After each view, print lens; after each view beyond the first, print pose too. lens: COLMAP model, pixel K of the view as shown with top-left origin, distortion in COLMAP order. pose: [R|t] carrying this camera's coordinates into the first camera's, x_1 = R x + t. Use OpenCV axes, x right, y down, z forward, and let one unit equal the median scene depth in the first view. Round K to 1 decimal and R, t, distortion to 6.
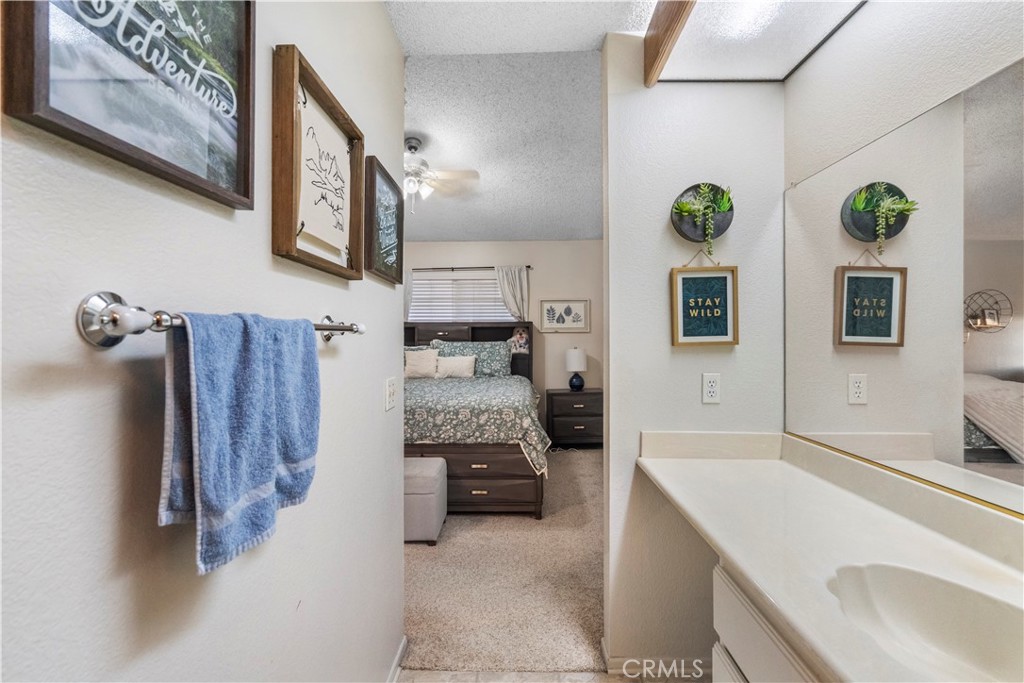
lens RADIAL K [[466.0, 0, 510.9], [0, 466.0, 340.5], [0, 0, 1]] dist [-0.000118, -0.000252]
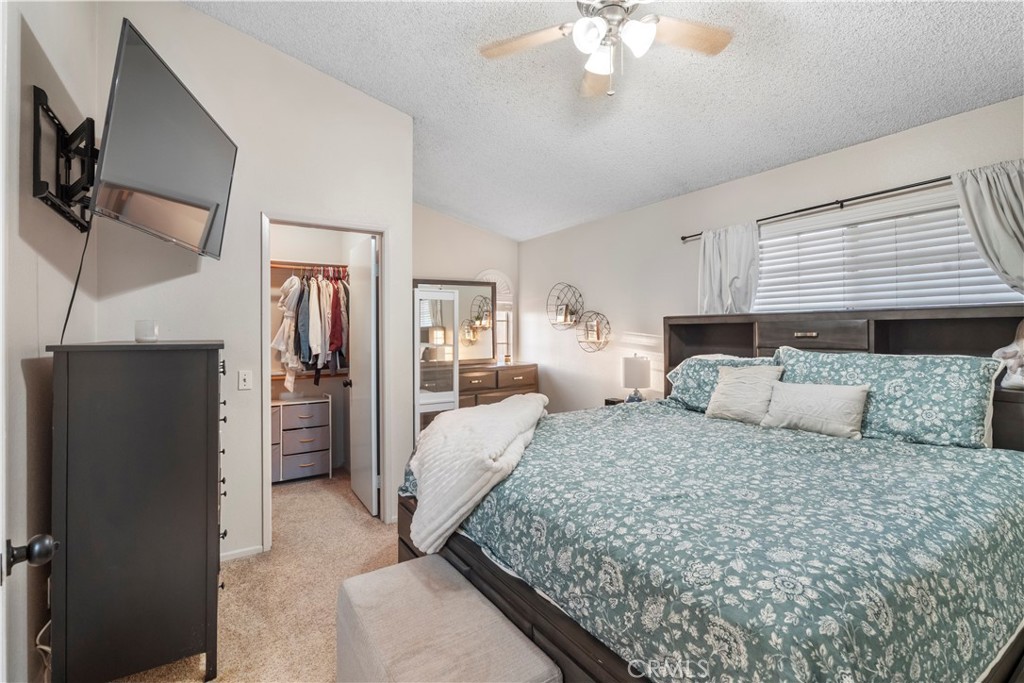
lens RADIAL K [[466.0, 0, 513.3], [0, 466.0, 333.0], [0, 0, 1]] dist [-0.000118, -0.000252]
pose [[0.562925, 0.004073, -0.826498, 0.100660], [-0.002949, 0.999991, 0.002919, -0.018371], [0.826502, 0.000795, 0.562933, 0.483892]]
